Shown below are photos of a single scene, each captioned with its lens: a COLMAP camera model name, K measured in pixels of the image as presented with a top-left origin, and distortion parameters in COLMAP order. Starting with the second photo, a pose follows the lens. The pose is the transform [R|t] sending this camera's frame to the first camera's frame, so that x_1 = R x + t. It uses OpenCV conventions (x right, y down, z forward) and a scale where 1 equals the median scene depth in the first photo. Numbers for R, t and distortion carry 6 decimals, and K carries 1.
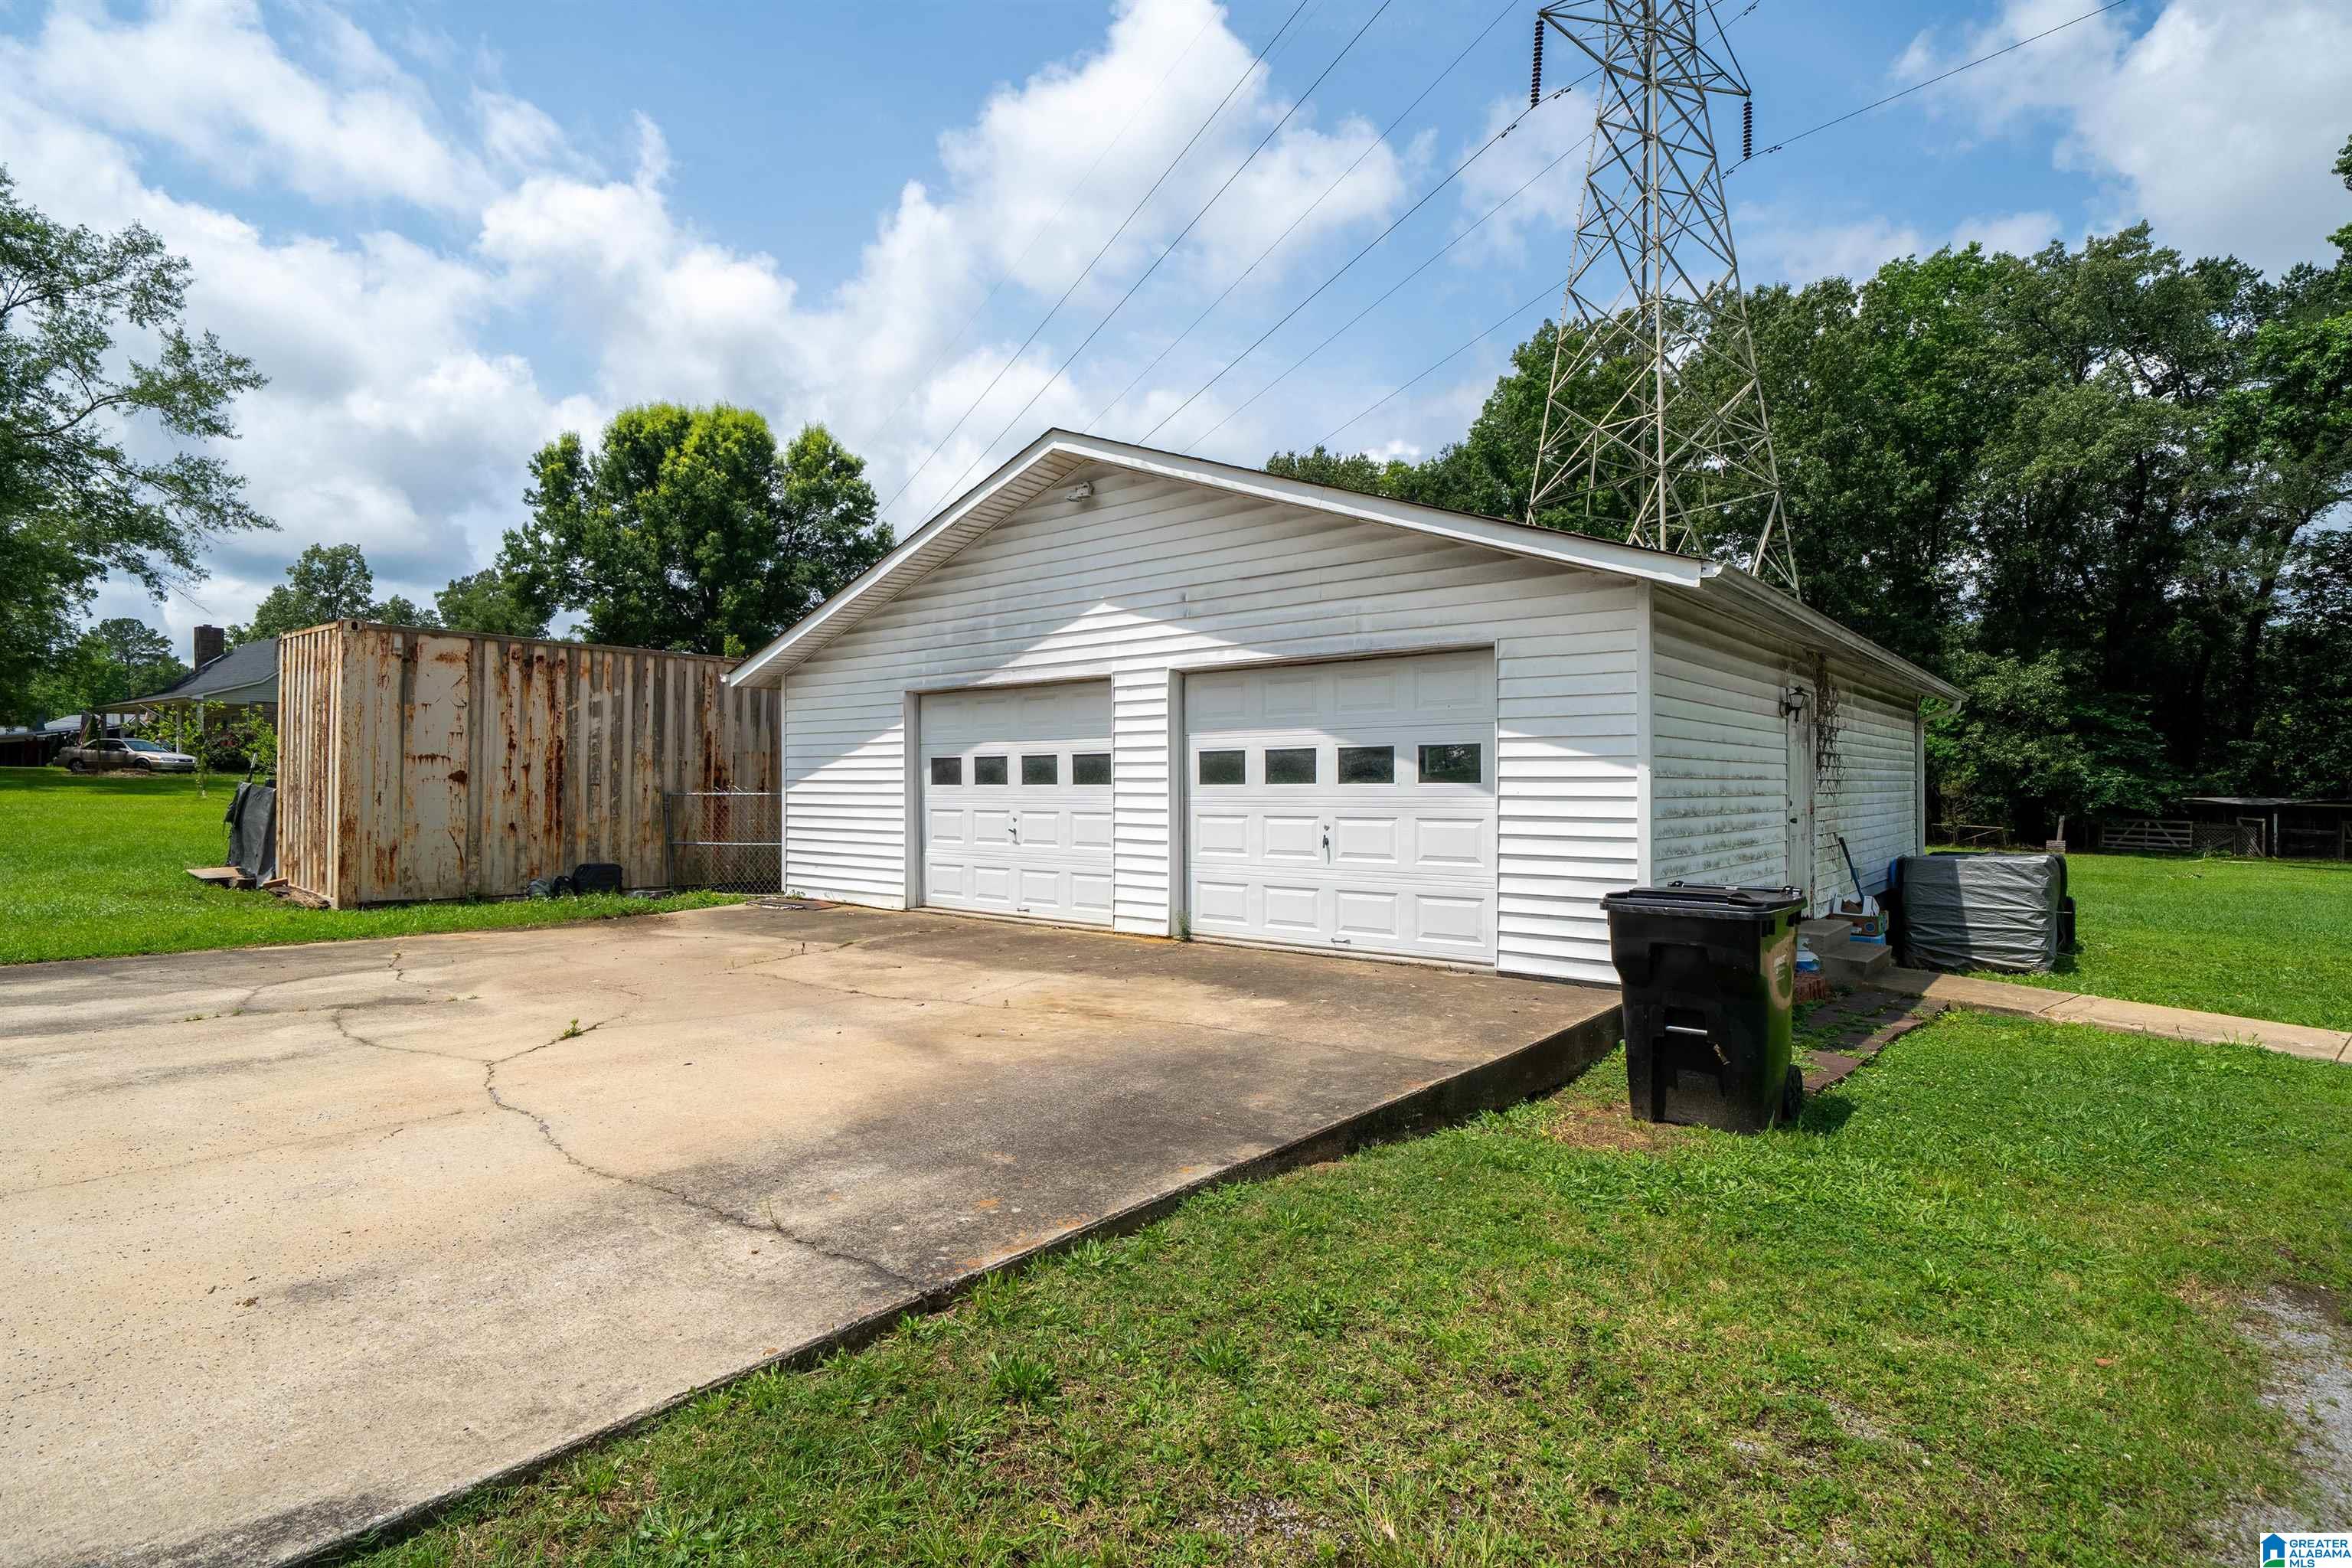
lens RADIAL K [[1154.7, 0, 1169.2], [0, 1154.7, 778.1], [0, 0, 1]] dist [-0.005099, -0.001072]
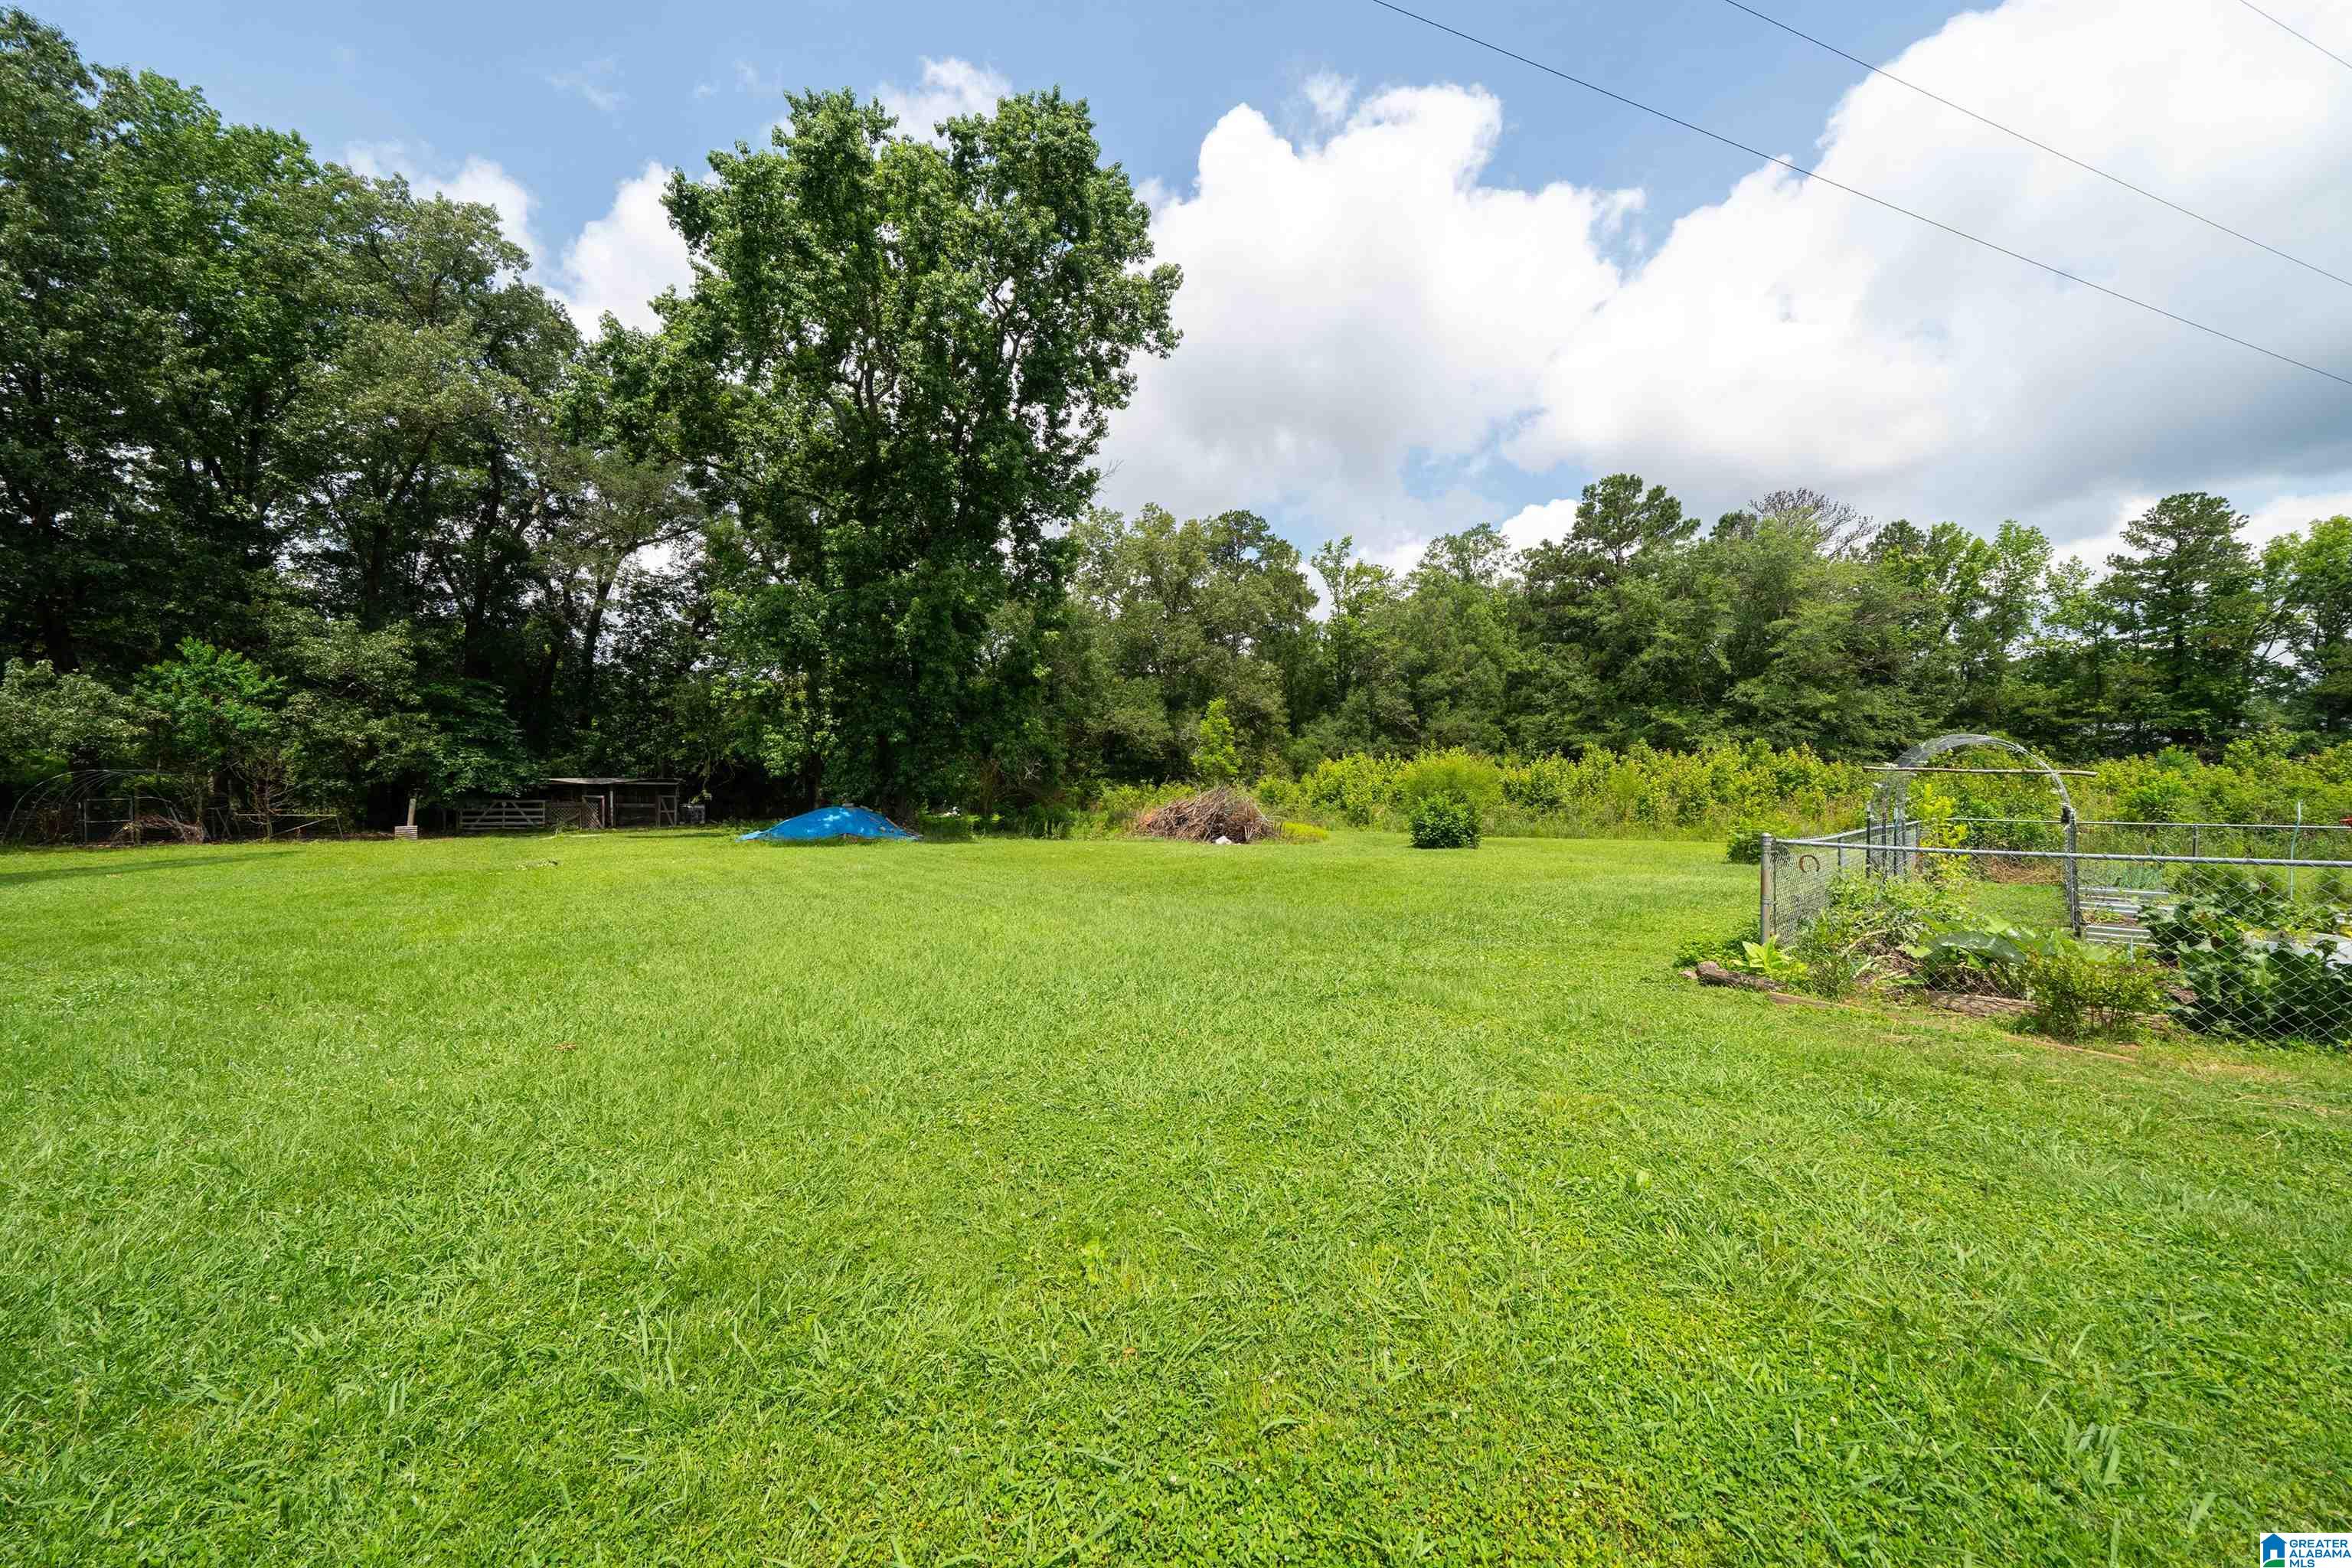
lens RADIAL K [[831.0, 0, 1171.9], [0, 831.0, 785.4], [0, 0, 1]] dist [-0.002837, -0.000128]
pose [[0.194041, -0.016883, 0.980848, 0.228699], [0.001362, 0.999856, 0.016941, 0.010881], [-0.980992, -0.001952, 0.194036, 0.258084]]
